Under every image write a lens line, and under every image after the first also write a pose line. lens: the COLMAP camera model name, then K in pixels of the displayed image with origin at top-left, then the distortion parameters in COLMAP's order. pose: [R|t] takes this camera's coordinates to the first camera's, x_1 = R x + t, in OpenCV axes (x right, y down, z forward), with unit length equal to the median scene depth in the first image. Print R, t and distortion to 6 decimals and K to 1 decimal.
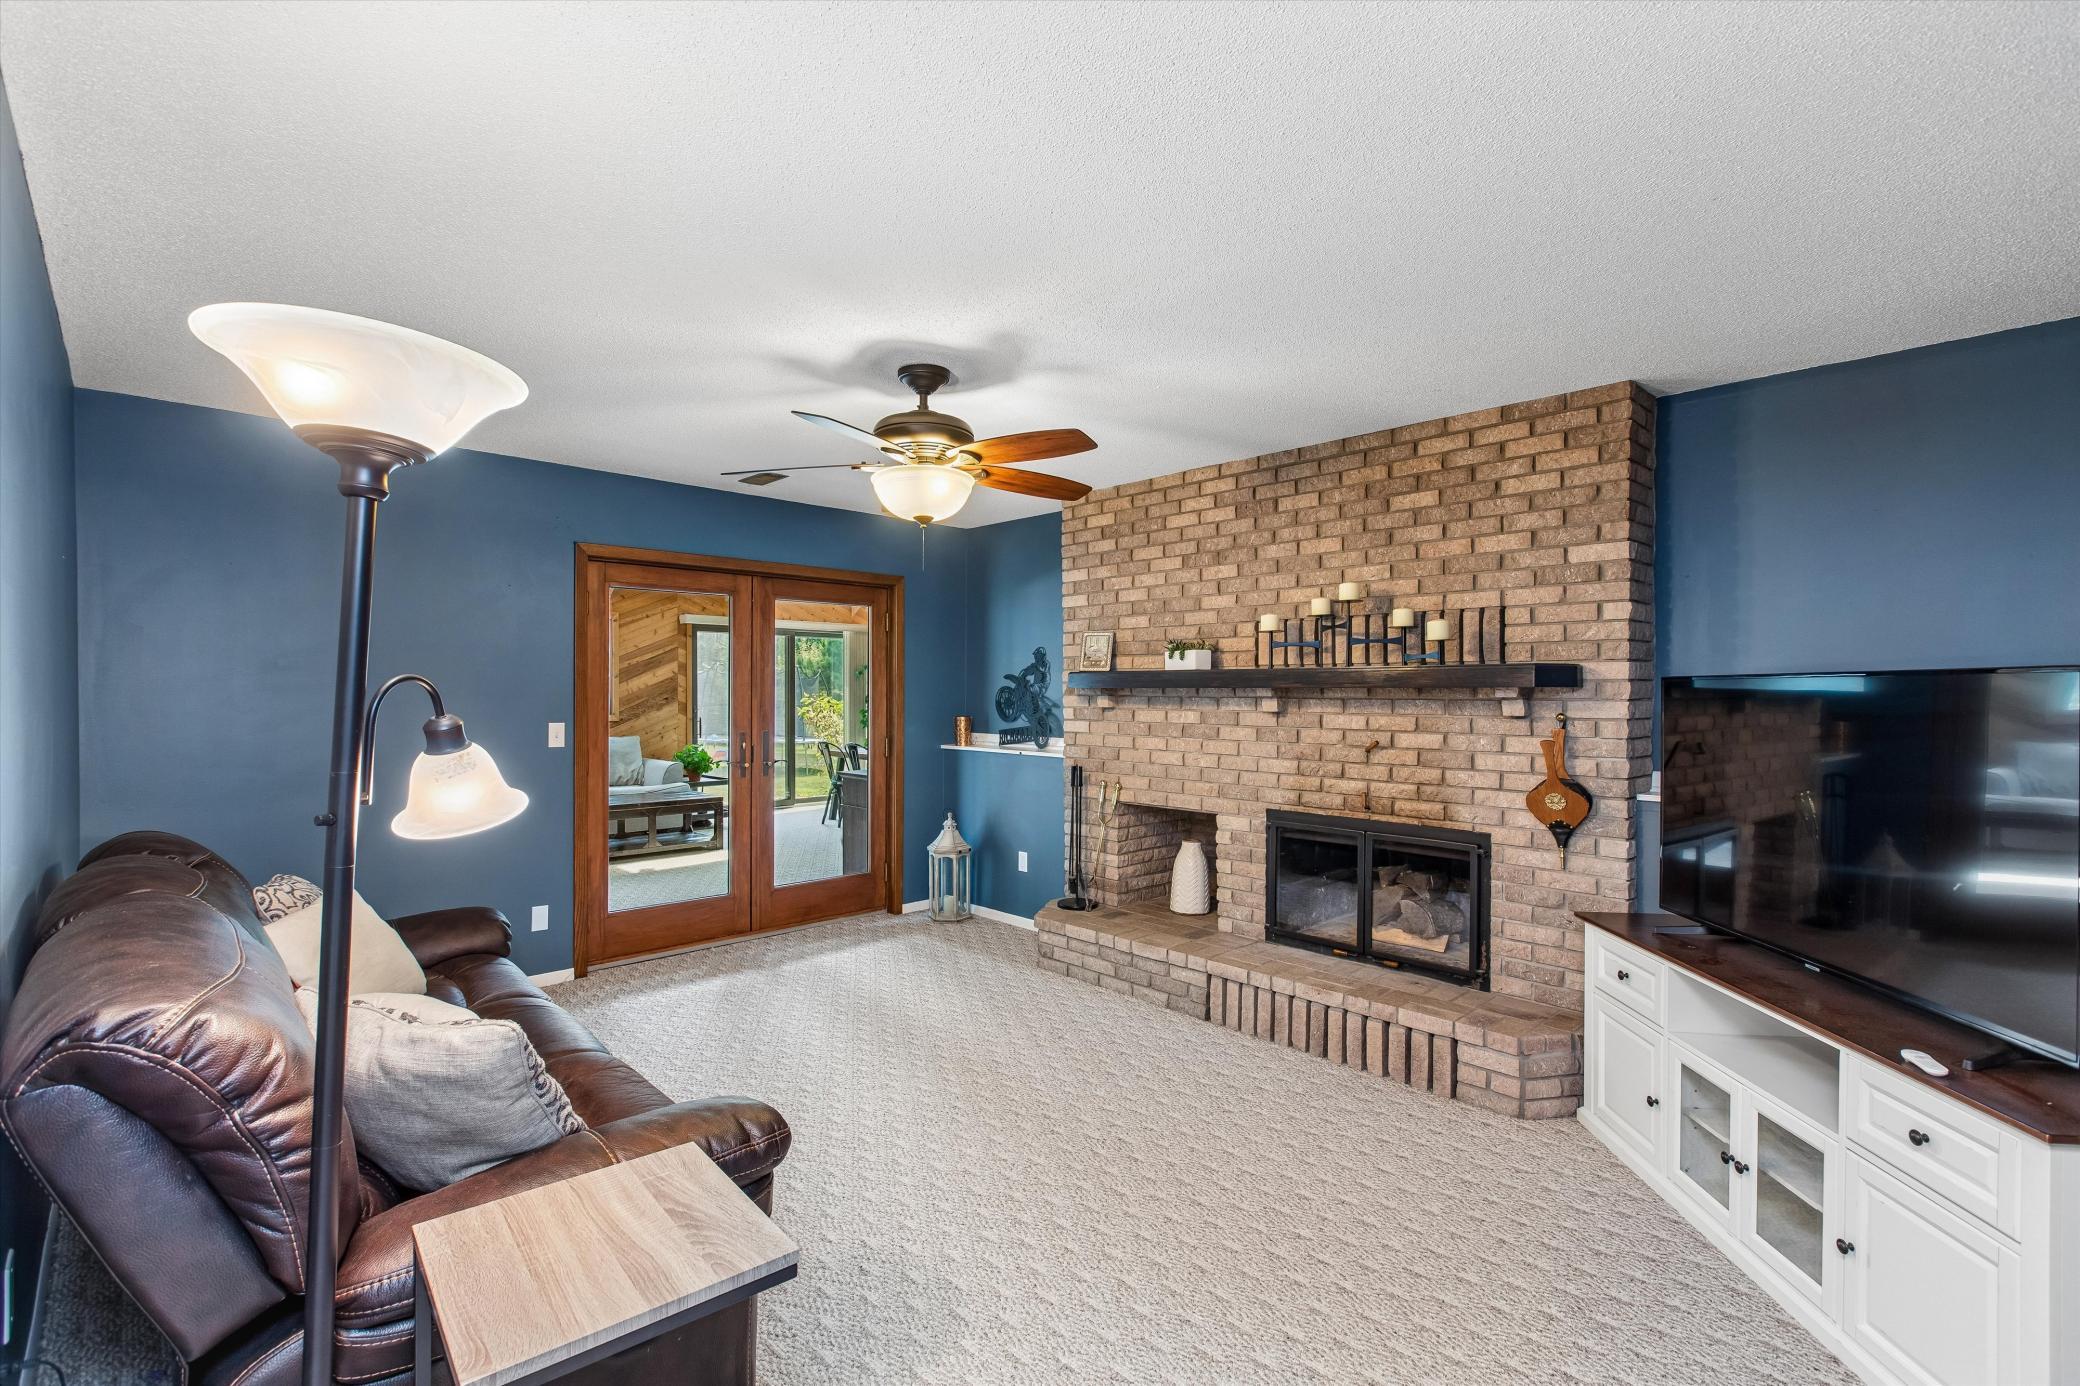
lens RADIAL K [[933.0, 0, 1034.4], [0, 933.0, 700.4], [0, 0, 1]] dist [0.002497, 0.001046]
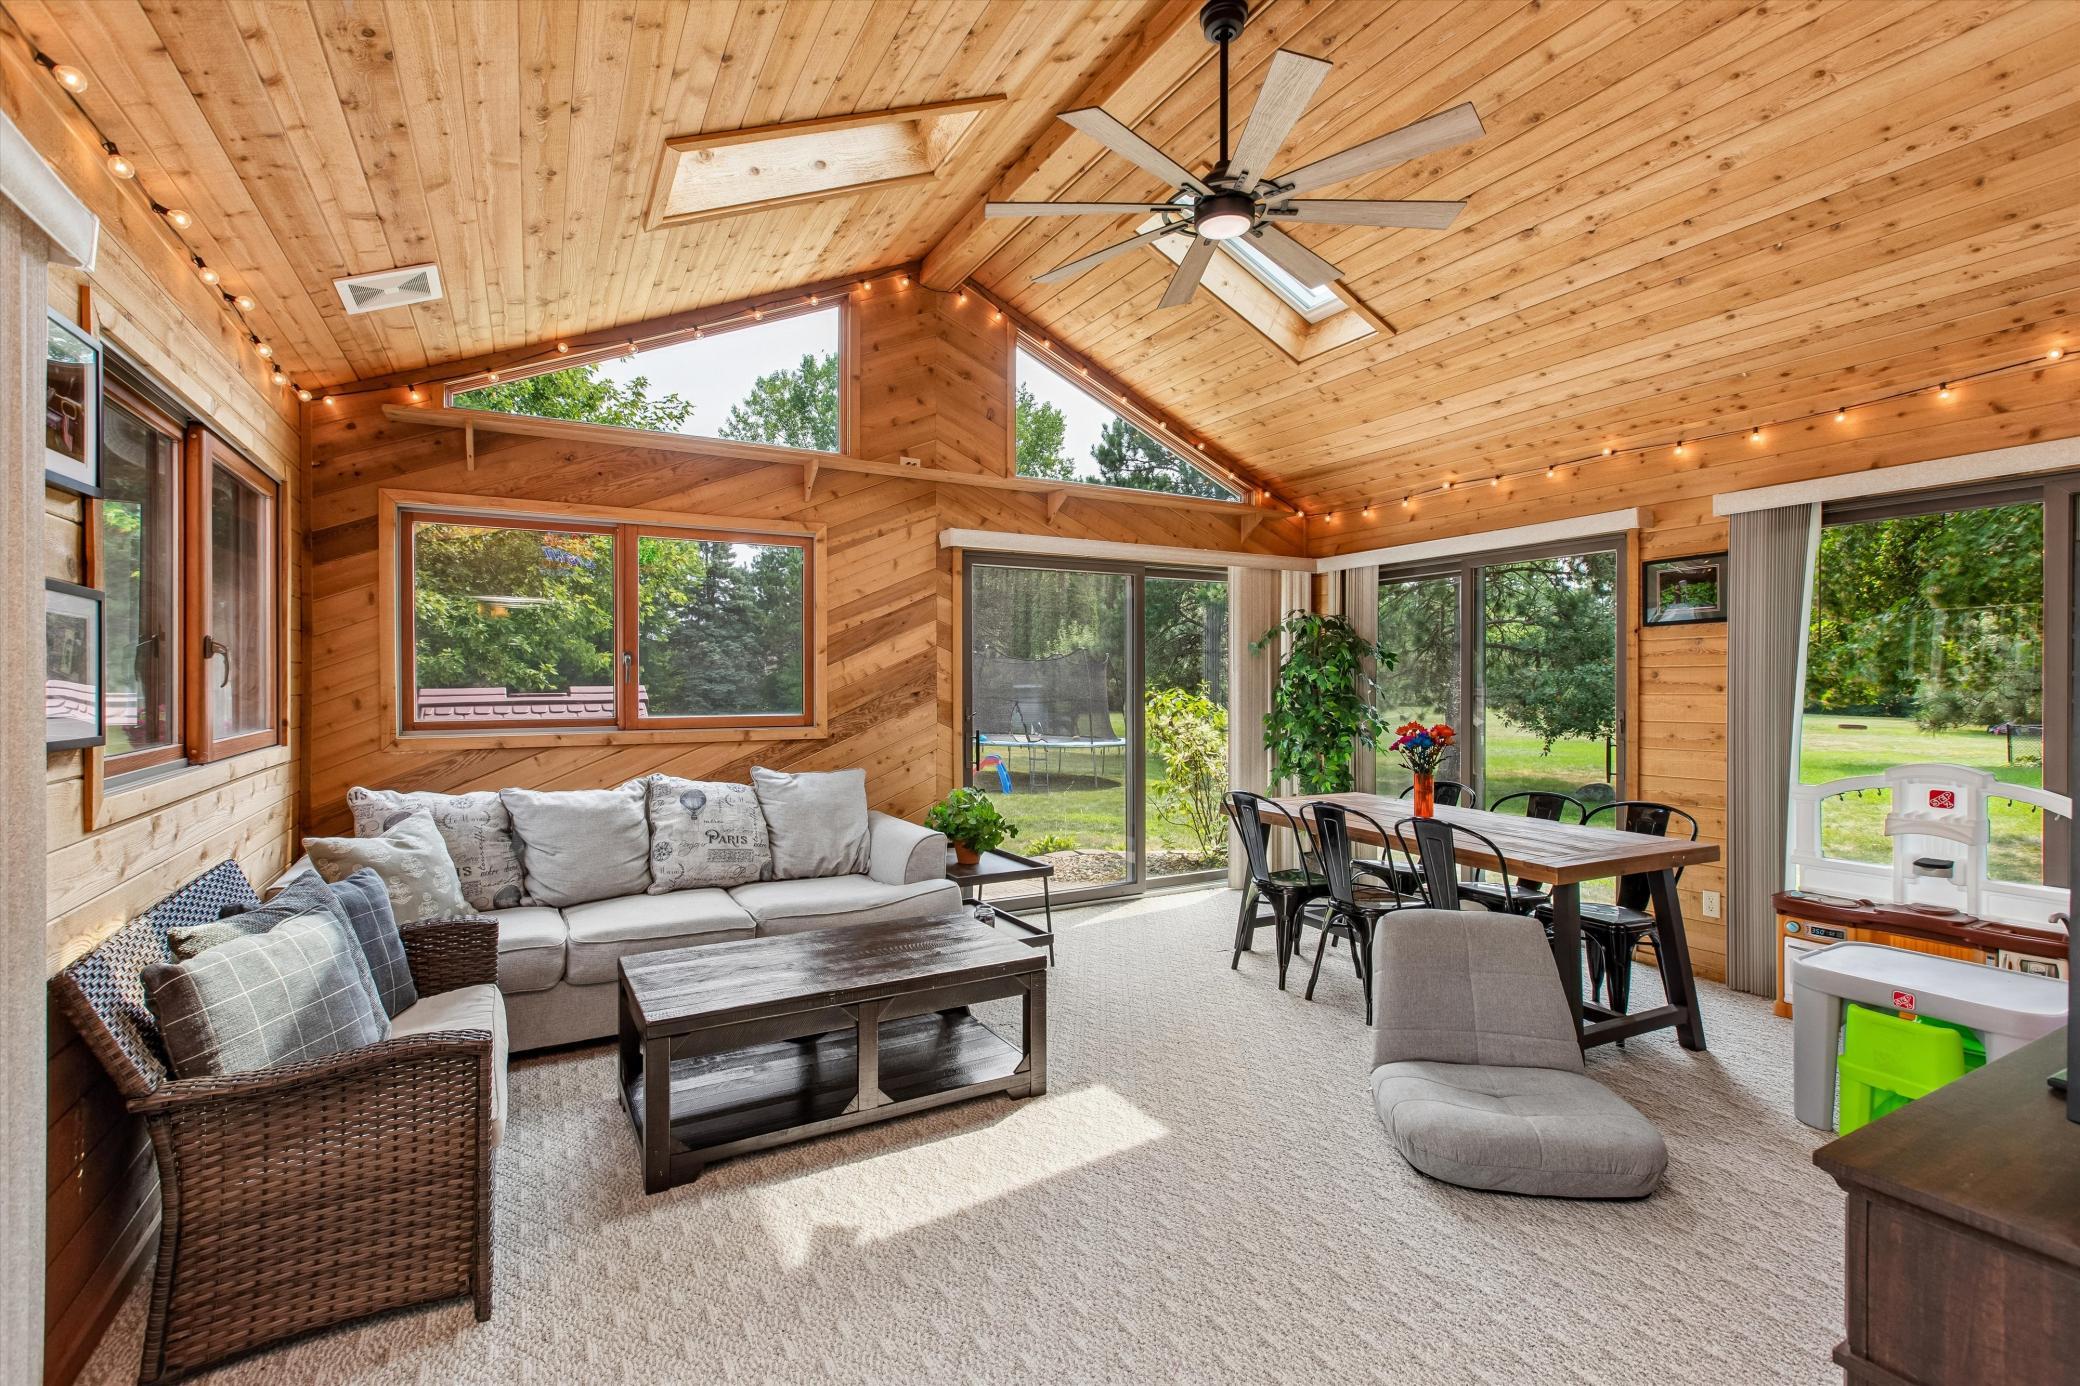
lens RADIAL K [[933.0, 0, 1038.4], [0, 933.0, 684.7], [0, 0, 1]] dist [0.002497, 0.001046]
pose [[0.967974, -0.000241, -0.251049, -0.200979], [0.000212, 1.000000, -0.000142, -0.007058], [0.251049, 0.000084, 0.967974, 0.522661]]
